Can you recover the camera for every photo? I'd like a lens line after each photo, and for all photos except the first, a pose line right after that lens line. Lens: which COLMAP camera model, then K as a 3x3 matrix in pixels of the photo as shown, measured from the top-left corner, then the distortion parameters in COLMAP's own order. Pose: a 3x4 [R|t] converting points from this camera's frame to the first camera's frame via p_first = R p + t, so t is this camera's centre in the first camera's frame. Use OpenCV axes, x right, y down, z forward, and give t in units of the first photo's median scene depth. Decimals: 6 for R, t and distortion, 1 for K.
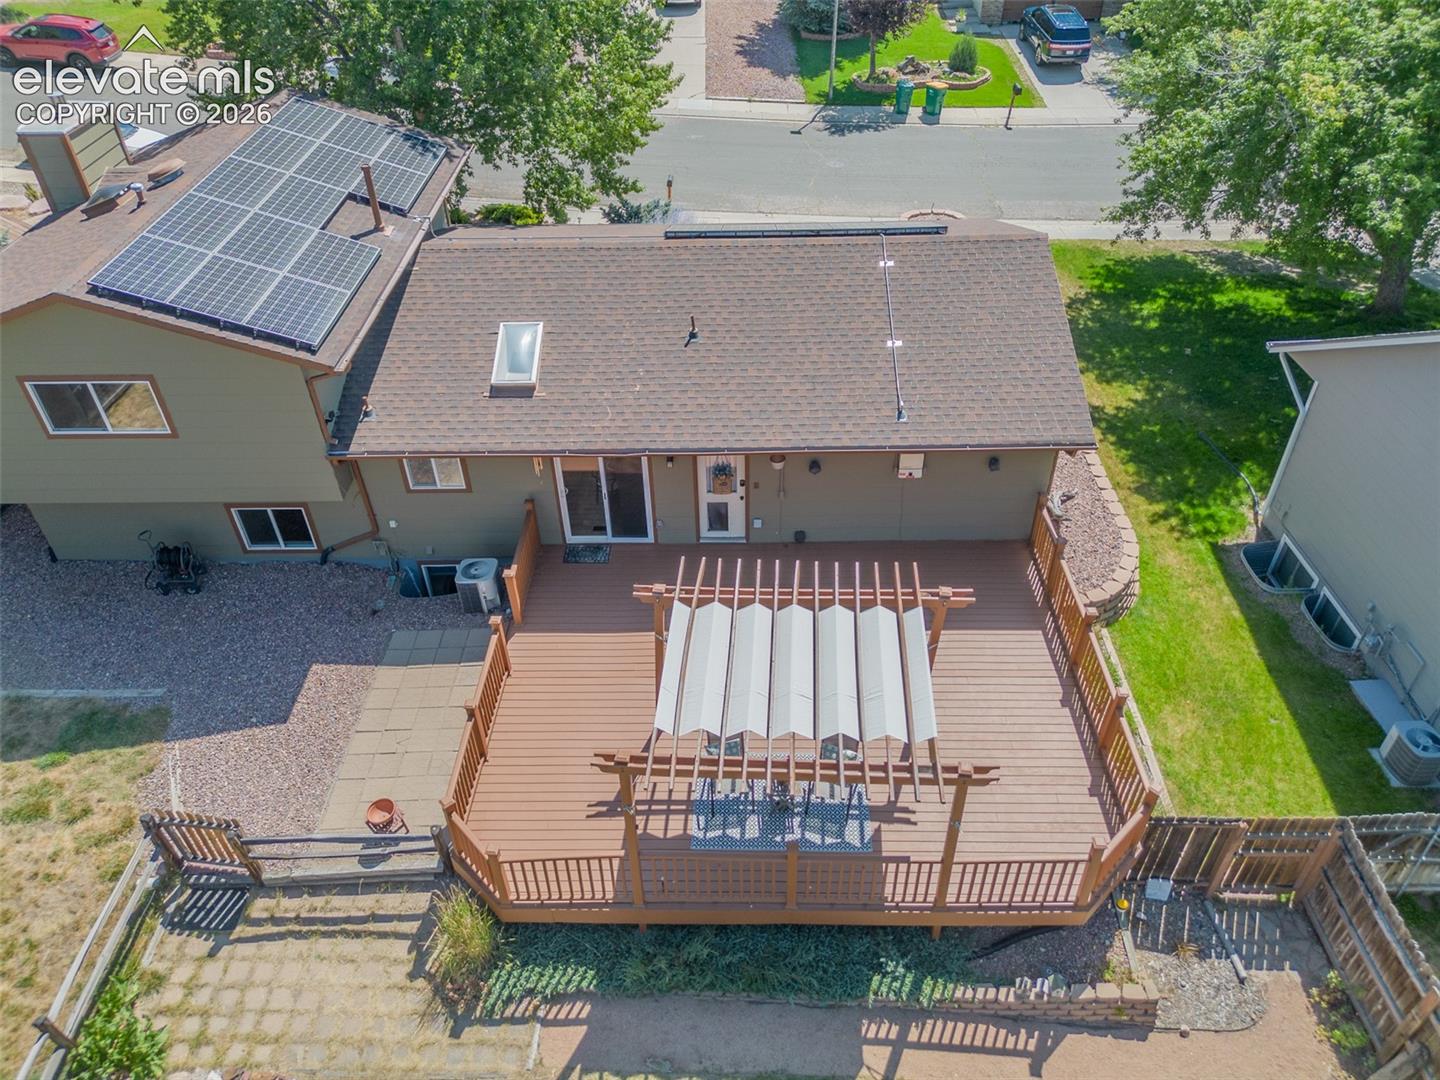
lens RADIAL K [[1029.1, 0, 721.6], [0, 1029.1, 536.4], [0, 0, 1]] dist [0.030403, -0.023084]
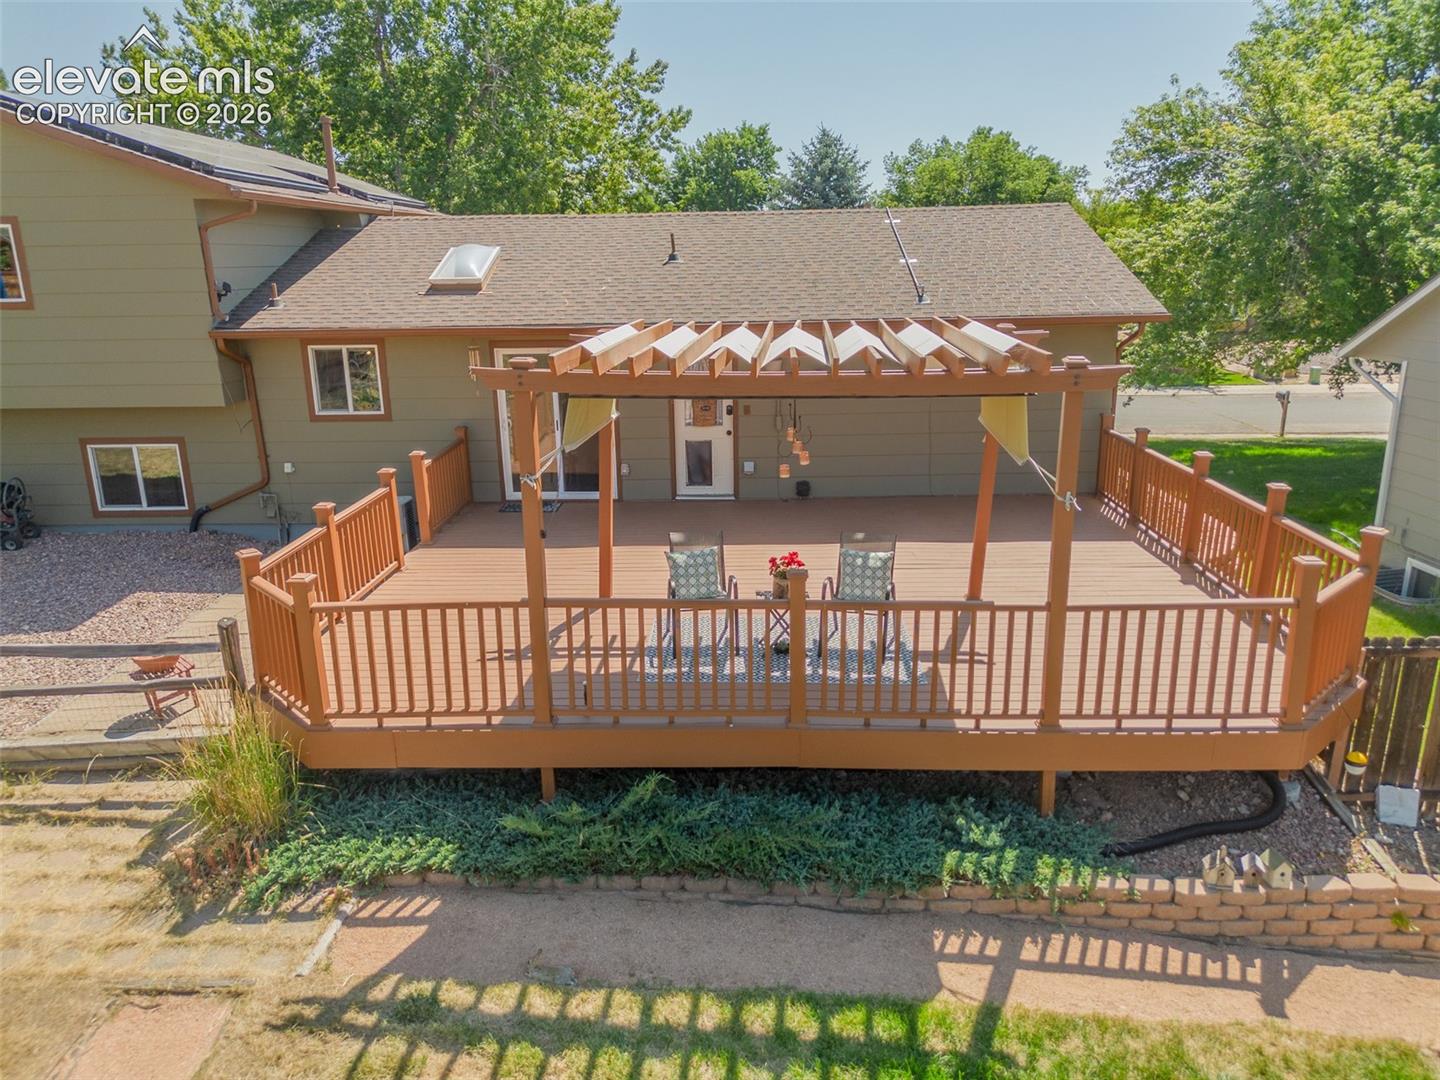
lens RADIAL K [[1029.1, 0, 723.3], [0, 1029.1, 542.4], [0, 0, 1]] dist [0.030403, -0.023084]
pose [[0.999970, 0.007036, -0.003135, 0.025222], [-0.007703, 0.915864, -0.401415, 0.499187], [0.000047, 0.401427, 0.915891, 0.416668]]
